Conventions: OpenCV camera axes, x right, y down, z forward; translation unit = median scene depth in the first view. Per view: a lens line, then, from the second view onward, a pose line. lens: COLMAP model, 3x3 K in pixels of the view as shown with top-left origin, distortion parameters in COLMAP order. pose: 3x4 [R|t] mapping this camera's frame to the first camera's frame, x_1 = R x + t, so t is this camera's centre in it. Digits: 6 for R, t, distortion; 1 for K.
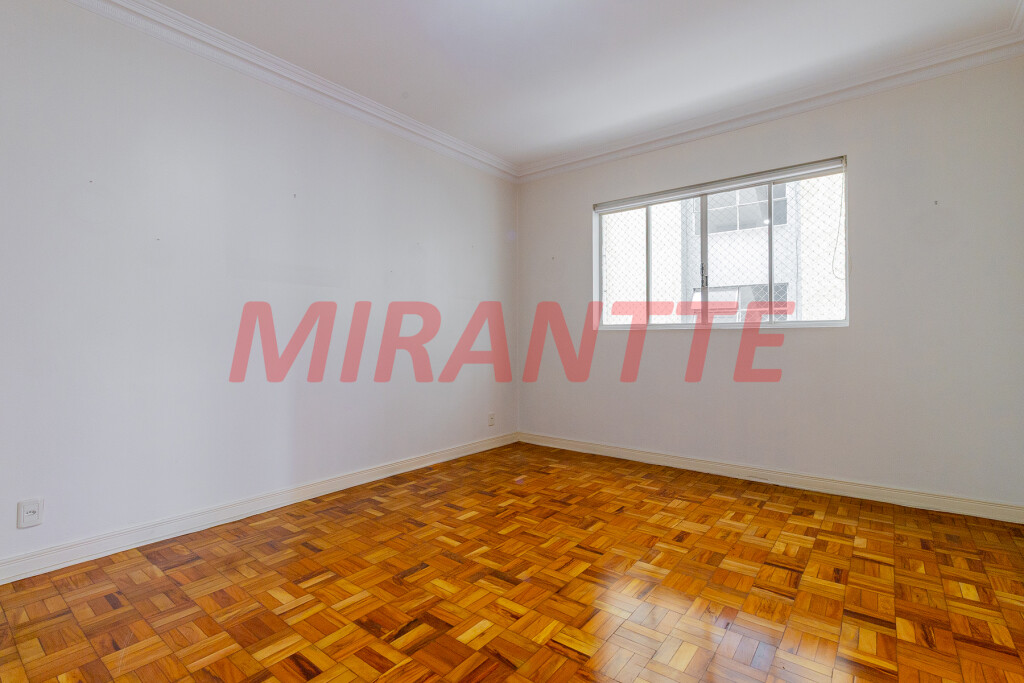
lens RADIAL K [[478.4, 0, 508.6], [0, 478.4, 339.6], [0, 0, 1]] dist [-0.003149, 0.001384]
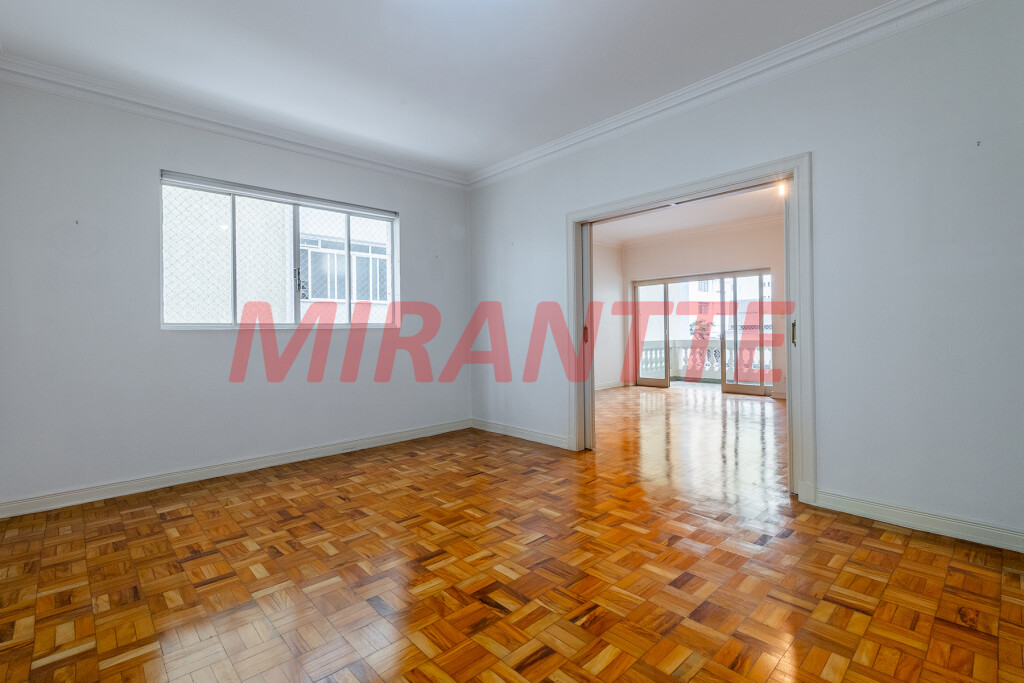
lens RADIAL K [[478.4, 0, 508.4], [0, 478.4, 337.2], [0, 0, 1]] dist [-0.003149, 0.001384]
pose [[0.141554, -0.008869, 0.989891, -0.703692], [0.022694, 0.999726, 0.005712, 0.001848], [-0.989670, 0.021656, 0.141717, 0.447242]]
